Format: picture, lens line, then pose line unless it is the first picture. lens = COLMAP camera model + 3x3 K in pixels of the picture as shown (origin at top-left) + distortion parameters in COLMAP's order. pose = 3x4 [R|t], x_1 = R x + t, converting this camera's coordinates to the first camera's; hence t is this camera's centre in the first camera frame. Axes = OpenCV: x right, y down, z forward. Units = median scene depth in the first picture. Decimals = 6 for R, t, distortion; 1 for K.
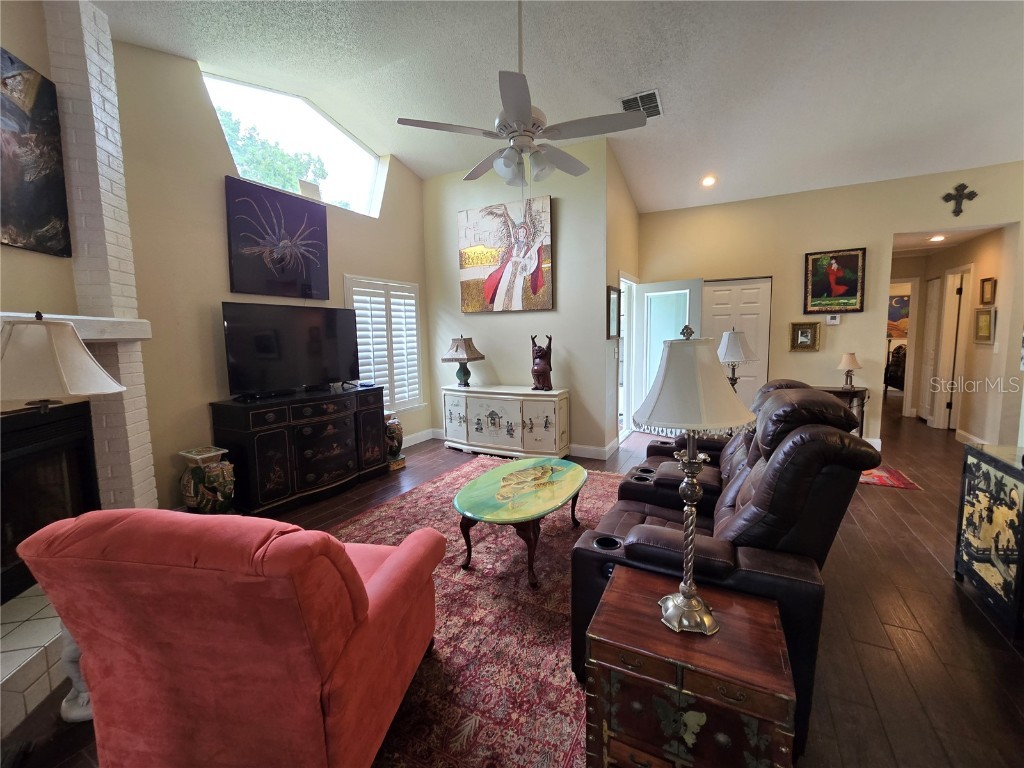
lens RADIAL K [[425.6, 0, 512.8], [0, 425.6, 374.8], [0, 0, 1]] dist [-0.000340, 0.000196]
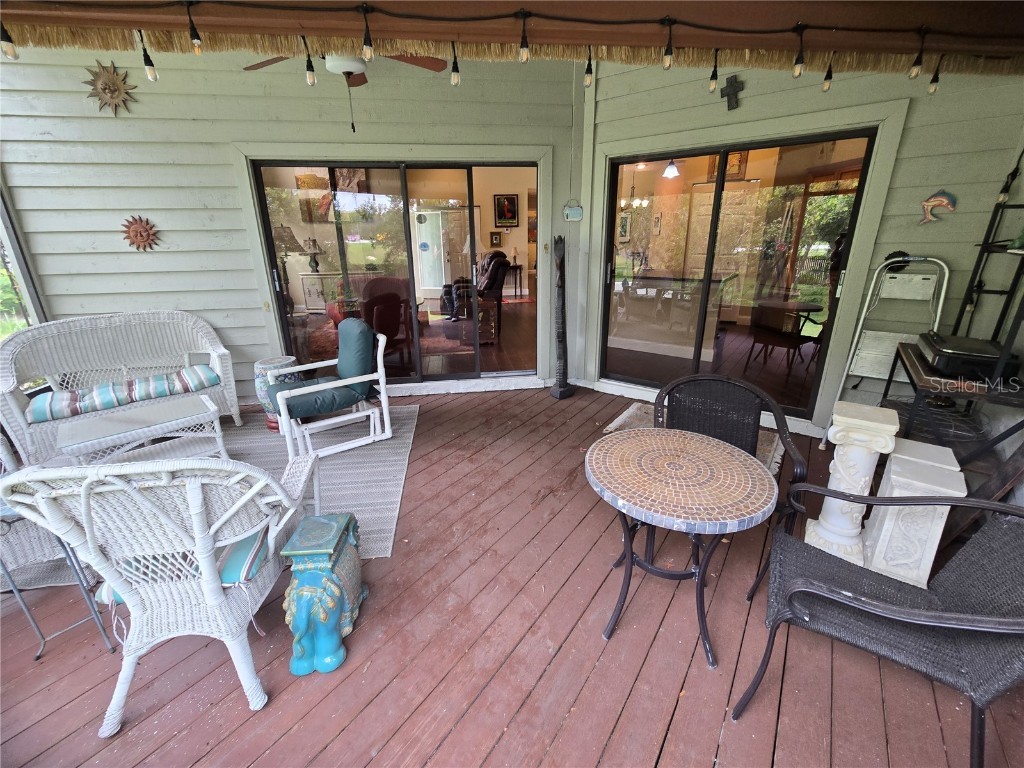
lens RADIAL K [[425.6, 0, 512.8], [0, 425.6, 374.8], [0, 0, 1]] dist [-0.000340, 0.000196]
pose [[0.809097, -0.176064, 0.560682, -0.489424], [0.054658, 0.972477, 0.226499, 0.081664], [-0.585128, -0.152614, 0.796451, -0.743961]]
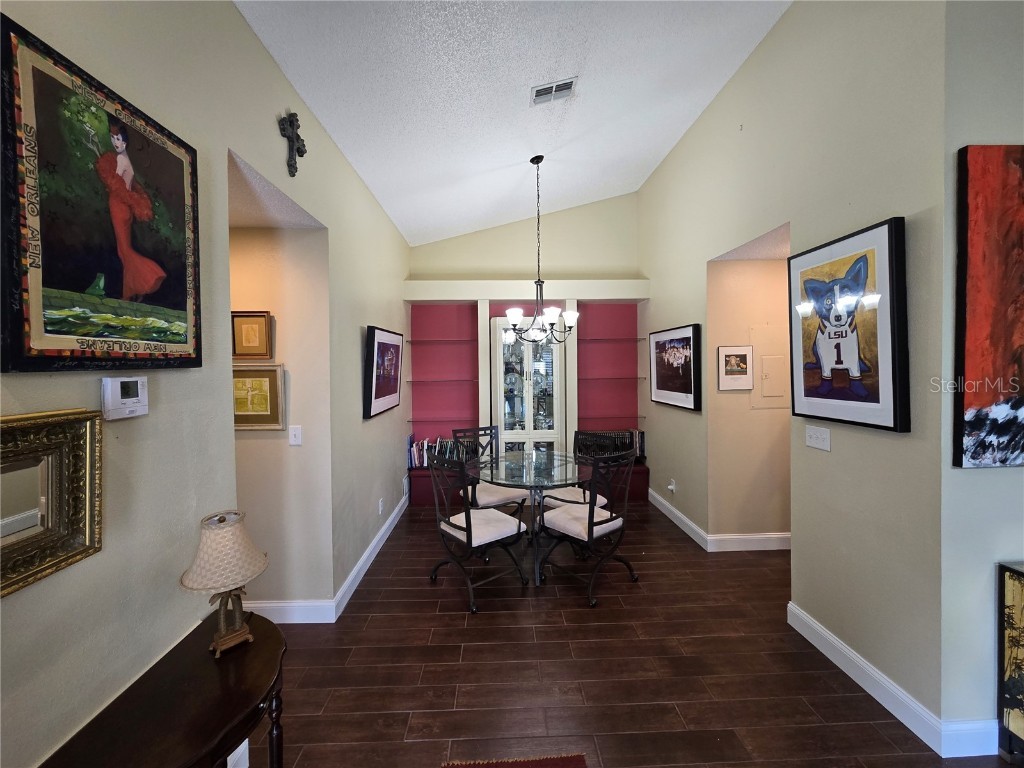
lens RADIAL K [[425.6, 0, 512.8], [0, 425.6, 374.8], [0, 0, 1]] dist [-0.000340, 0.000196]
pose [[-0.496410, 0.002244, 0.868085, 0.452977], [0.101161, 0.993333, 0.055281, -0.134942], [-0.862173, 0.115258, -0.493328, 0.945418]]
